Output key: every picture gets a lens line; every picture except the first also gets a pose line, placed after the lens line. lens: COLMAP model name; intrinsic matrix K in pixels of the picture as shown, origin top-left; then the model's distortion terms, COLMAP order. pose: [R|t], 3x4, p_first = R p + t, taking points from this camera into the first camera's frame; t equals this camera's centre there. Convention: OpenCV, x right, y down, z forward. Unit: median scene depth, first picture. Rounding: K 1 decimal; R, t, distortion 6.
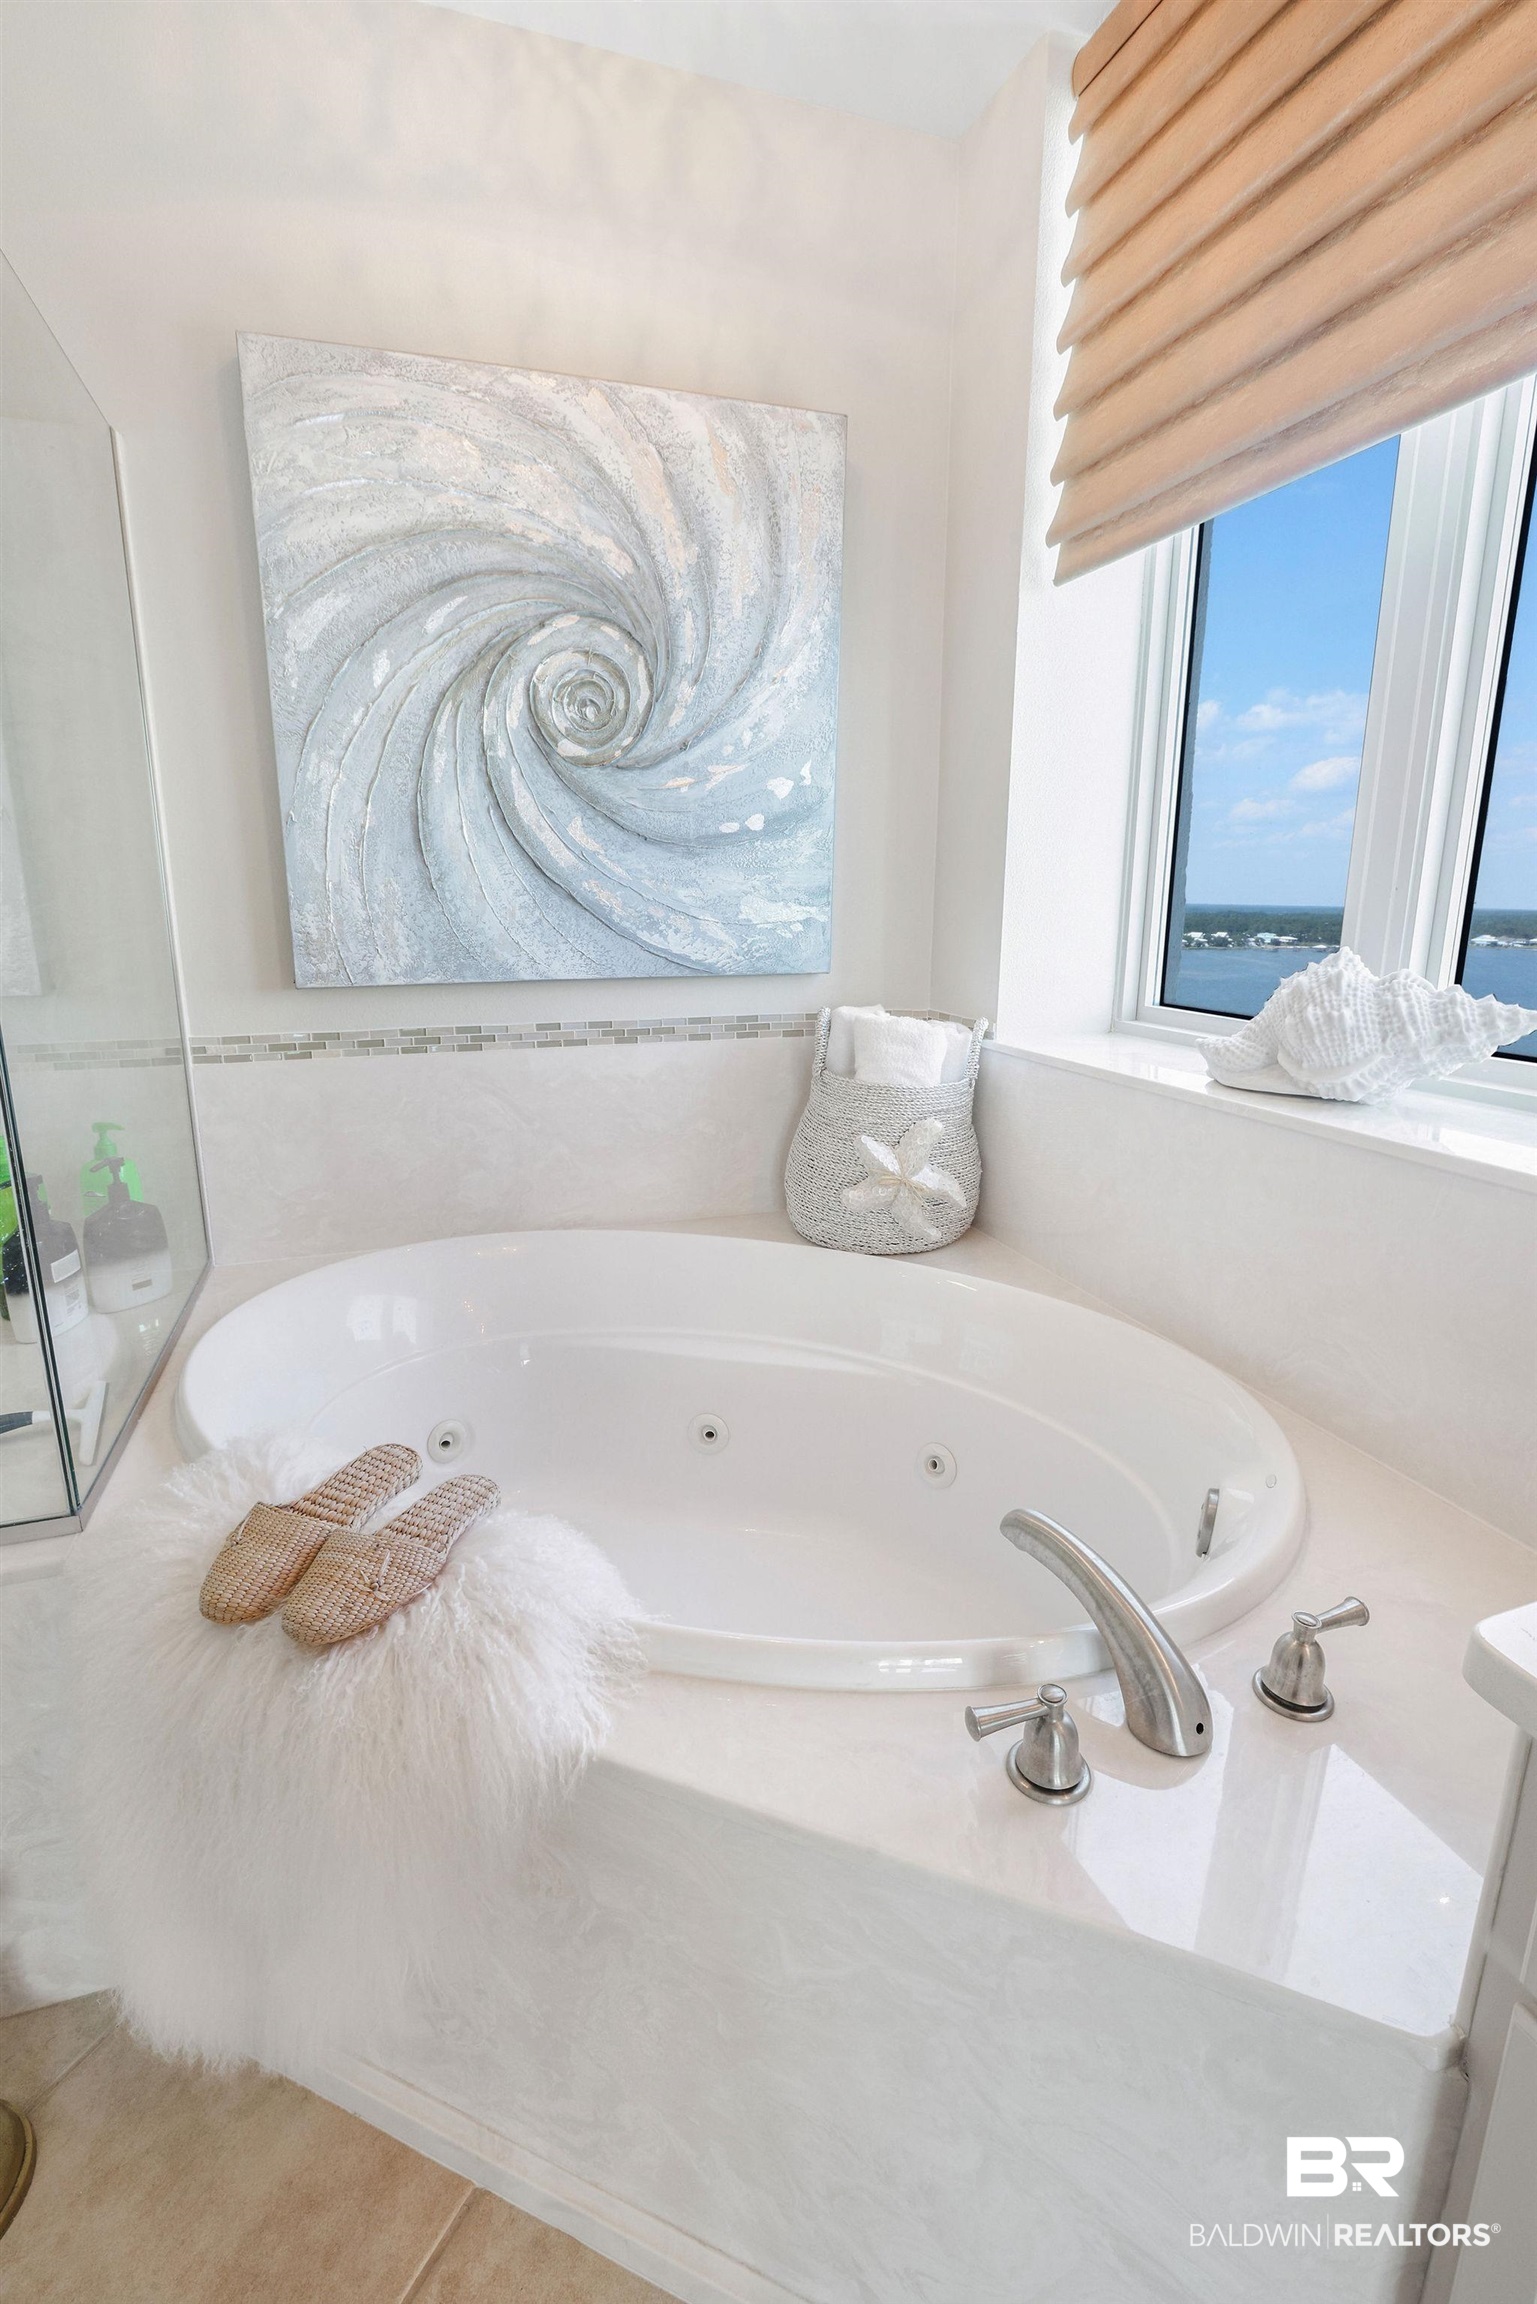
lens RADIAL K [[1072.9, 0, 774.8], [0, 1072.9, 1143.2], [0, 0, 1]] dist [-0.031610, 0.010097]
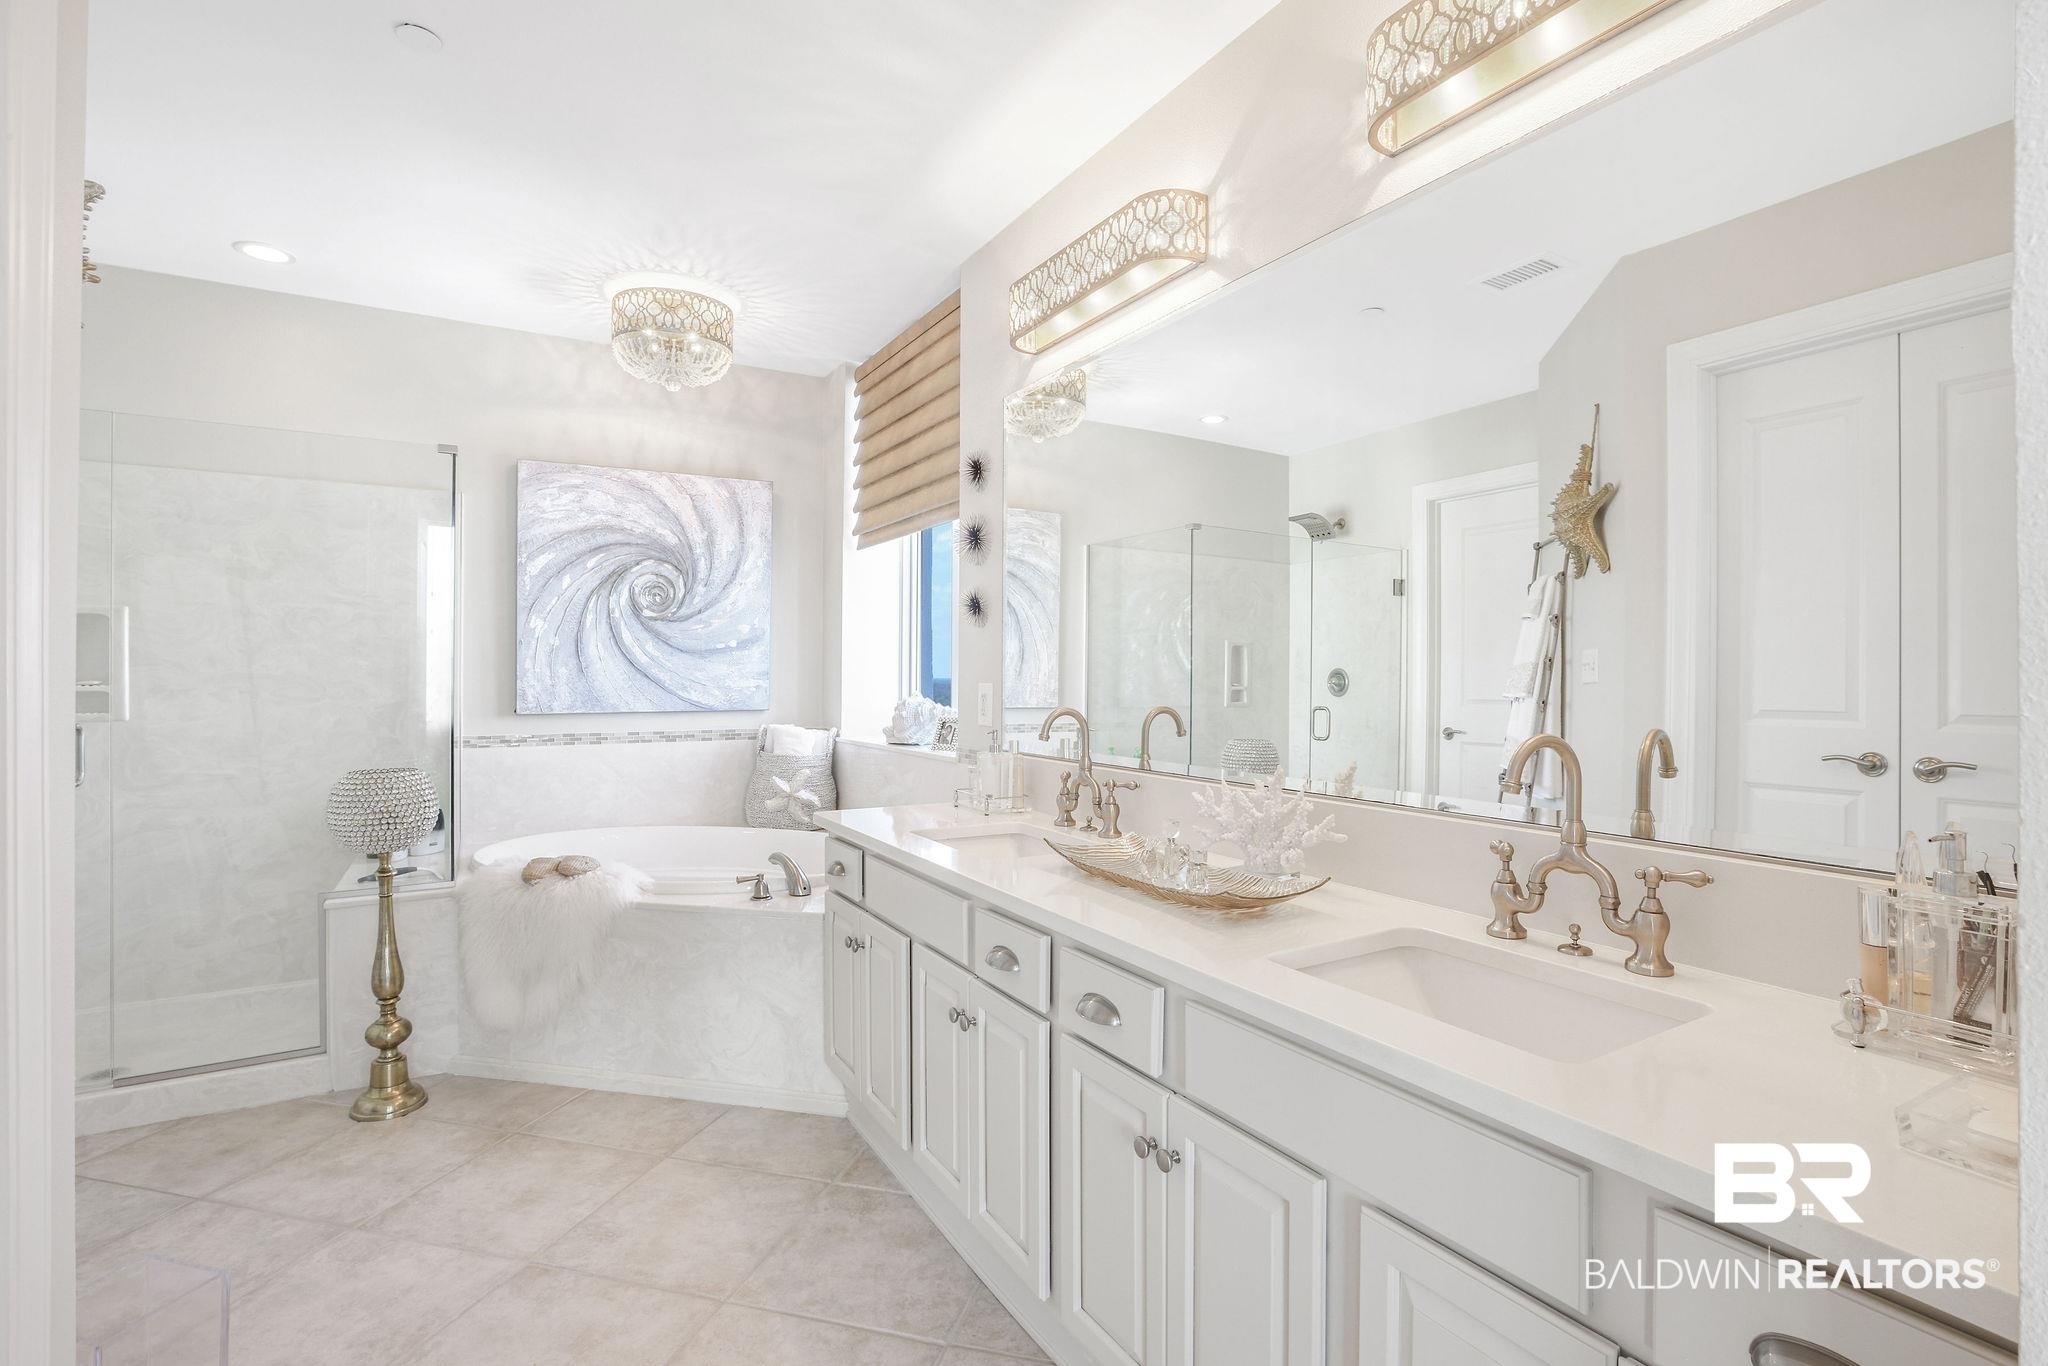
lens RADIAL K [[953.7, 0, 1022.0], [0, 953.7, 674.0], [0, 0, 1]] dist [-0.031610, 0.010097]
pose [[0.983987, -0.000931, 0.178236, 0.249280], [0.041280, 0.973988, -0.222806, 0.263195], [-0.173393, 0.226596, 0.958431, -1.131561]]
